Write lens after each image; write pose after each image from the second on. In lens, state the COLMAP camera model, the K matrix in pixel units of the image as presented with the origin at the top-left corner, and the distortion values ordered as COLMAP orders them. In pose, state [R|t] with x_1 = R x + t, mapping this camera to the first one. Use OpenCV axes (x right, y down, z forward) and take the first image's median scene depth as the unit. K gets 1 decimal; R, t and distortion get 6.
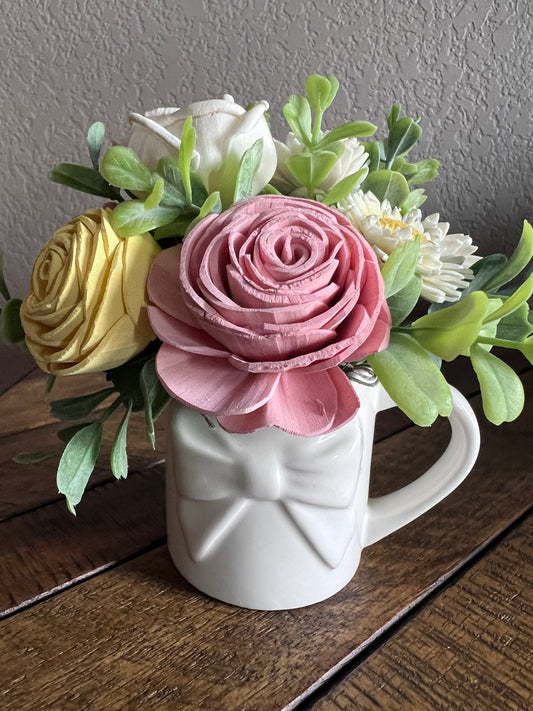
lens RADIAL K [[540.3, 0, 212.6], [0, 540.3, 318.3], [0, 0, 1]] dist [-0.013145, 0.007796]
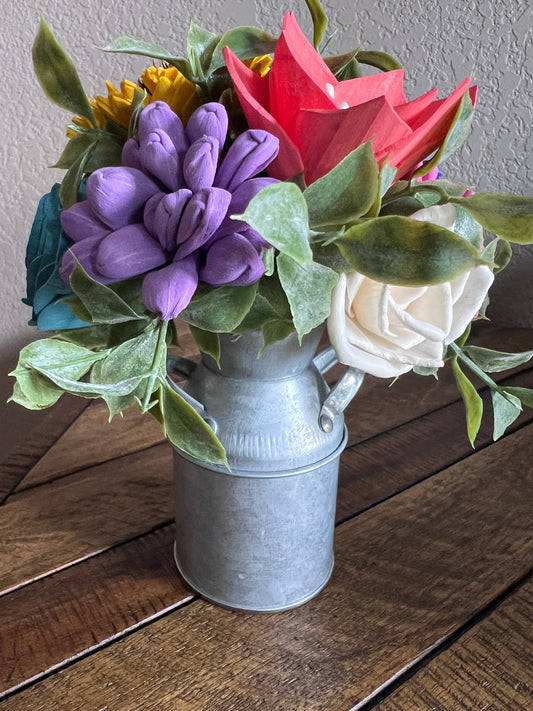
lens RADIAL K [[540.3, 0, 212.6], [0, 540.3, 318.3], [0, 0, 1]] dist [-0.013145, 0.007796]
pose [[0.995442, 0.015872, -0.094037, 0.022087], [-0.008368, 0.996786, 0.079667, -0.342107], [0.094999, -0.078517, 0.992376, -0.197147]]
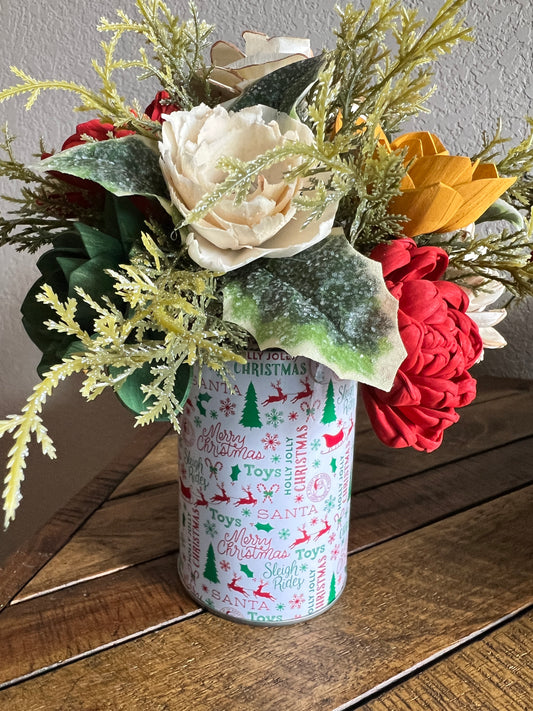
lens RADIAL K [[538.6, 0, 220.9], [0, 538.6, 323.9], [0, 0, 1]] dist [-0.015531, 0.008318]
pose [[0.982440, 0.035249, -0.183219, 0.002708], [-0.037673, 0.999242, -0.009765, -0.302801], [0.182736, 0.016496, 0.983024, -0.535511]]
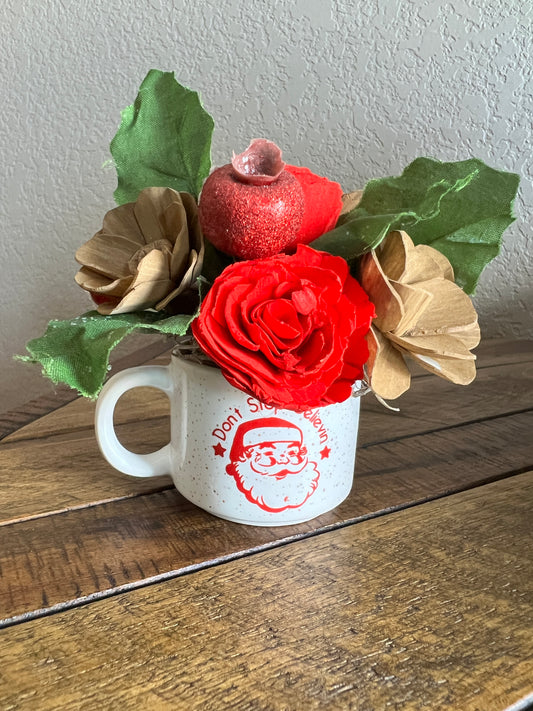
lens RADIAL K [[538.7, 0, 230.3], [0, 538.7, 327.6], [0, 0, 1]] dist [-0.008099, 0.003299]
pose [[0.981135, 0.055226, -0.185267, 0.054139], [-0.063685, 0.997167, -0.040018, 0.098358], [0.182532, 0.051062, 0.981873, 0.176314]]
